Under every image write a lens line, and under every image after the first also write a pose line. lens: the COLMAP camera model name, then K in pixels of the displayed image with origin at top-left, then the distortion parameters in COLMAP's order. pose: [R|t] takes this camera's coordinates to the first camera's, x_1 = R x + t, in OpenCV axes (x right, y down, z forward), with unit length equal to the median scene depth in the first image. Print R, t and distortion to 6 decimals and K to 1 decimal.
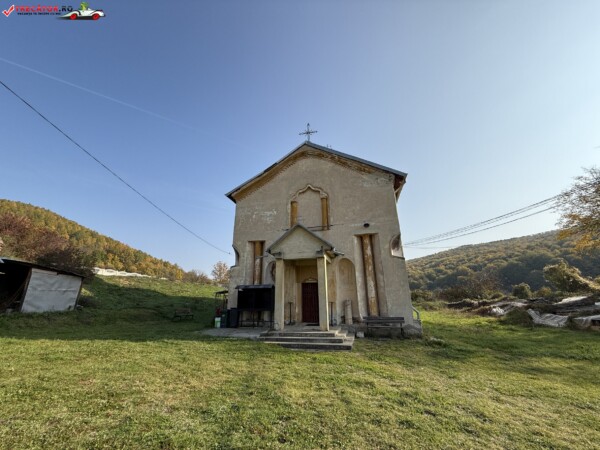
lens RADIAL K [[237.6, 0, 298.8], [0, 237.6, 226.8], [0, 0, 1]] dist [0.001870, -0.000762]
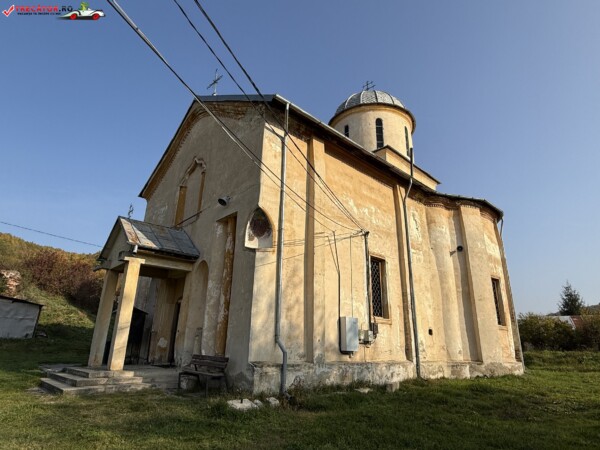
lens RADIAL K [[349.5, 0, 299.3], [0, 349.5, 228.1], [0, 0, 1]] dist [-0.015141, 0.015763]
pose [[0.847307, -0.142436, -0.511648, 0.752498], [0.127384, 0.989749, -0.064580, 0.118144], [0.515601, -0.010456, 0.856765, 0.298518]]
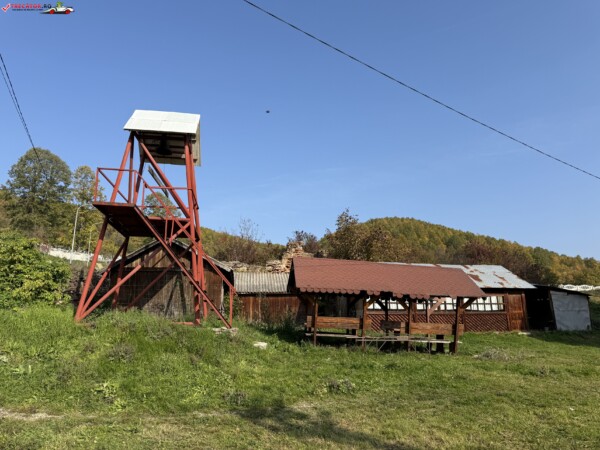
lens RADIAL K [[418.8, 0, 295.8], [0, 418.8, 226.9], [0, 0, 1]] dist [0.085884, -0.105990]
pose [[0.451853, -0.212766, -0.866348, 0.070303], [0.267995, 0.958659, -0.095661, -0.180108], [0.850886, -0.188952, 0.490193, -0.691296]]
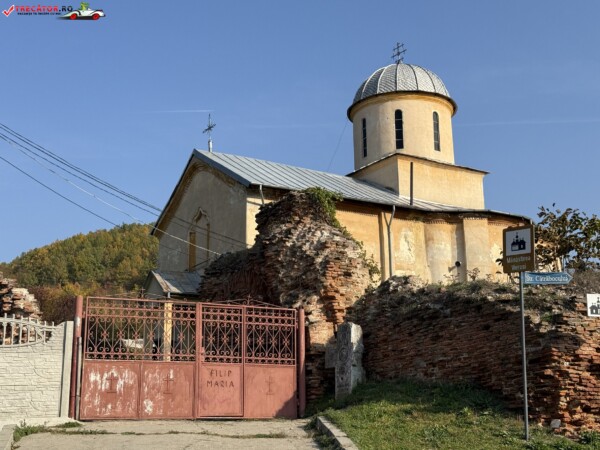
lens RADIAL K [[837.6, 0, 300.7], [0, 837.6, 226.4], [0, 0, 1]] dist [0.148591, 0.000000]
pose [[0.728004, -0.171357, -0.663813, 2.064215], [0.209143, 0.977615, -0.022995, 0.013583], [0.652894, -0.122091, 0.747545, -0.837843]]
